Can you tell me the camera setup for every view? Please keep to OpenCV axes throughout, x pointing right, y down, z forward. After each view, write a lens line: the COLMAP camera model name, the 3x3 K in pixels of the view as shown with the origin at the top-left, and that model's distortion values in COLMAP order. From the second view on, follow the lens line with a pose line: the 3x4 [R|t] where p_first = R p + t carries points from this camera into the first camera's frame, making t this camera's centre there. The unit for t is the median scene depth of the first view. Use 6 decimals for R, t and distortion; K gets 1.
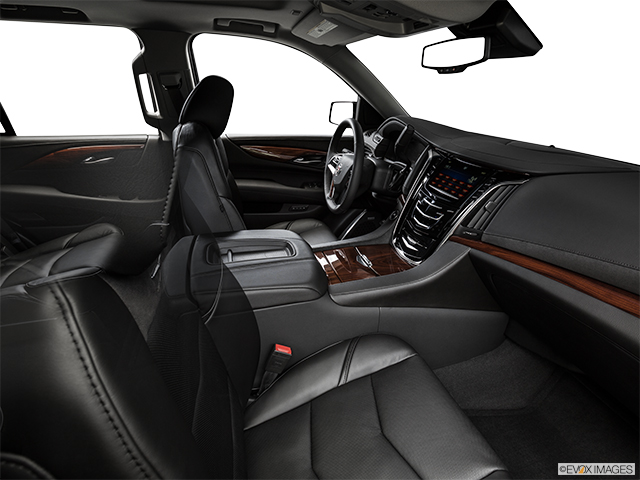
lens RADIAL K [[328.6, 0, 327.6], [0, 328.6, 239.1], [0, 0, 1]] dist [-0.054144, 0.010416]
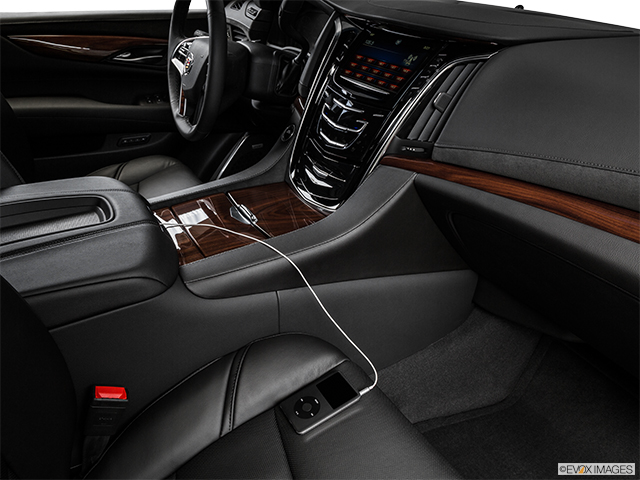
lens RADIAL K [[472.6, 0, 321.4], [0, 472.6, 244.1], [0, 0, 1]] dist [-0.084630, 0.009358]
pose [[0.967134, -0.128129, 0.219626, 0.053930], [0.099357, 0.985517, 0.137423, 0.016332], [-0.234053, -0.111085, 0.965857, 0.160462]]
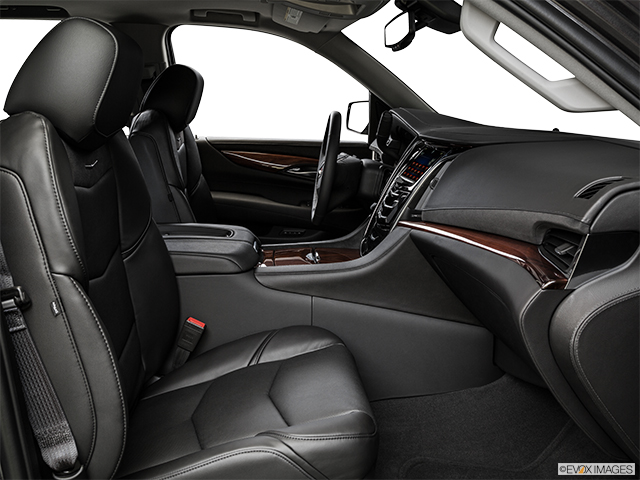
lens RADIAL K [[570.6, 0, 318.2], [0, 570.6, 240.9], [0, 0, 1]] dist [-0.012122, -0.042659]
pose [[0.978332, 0.028840, -0.205025, 0.430923], [-0.070305, 0.977687, -0.197953, 0.323609], [0.194741, 0.208078, 0.958530, -0.451592]]
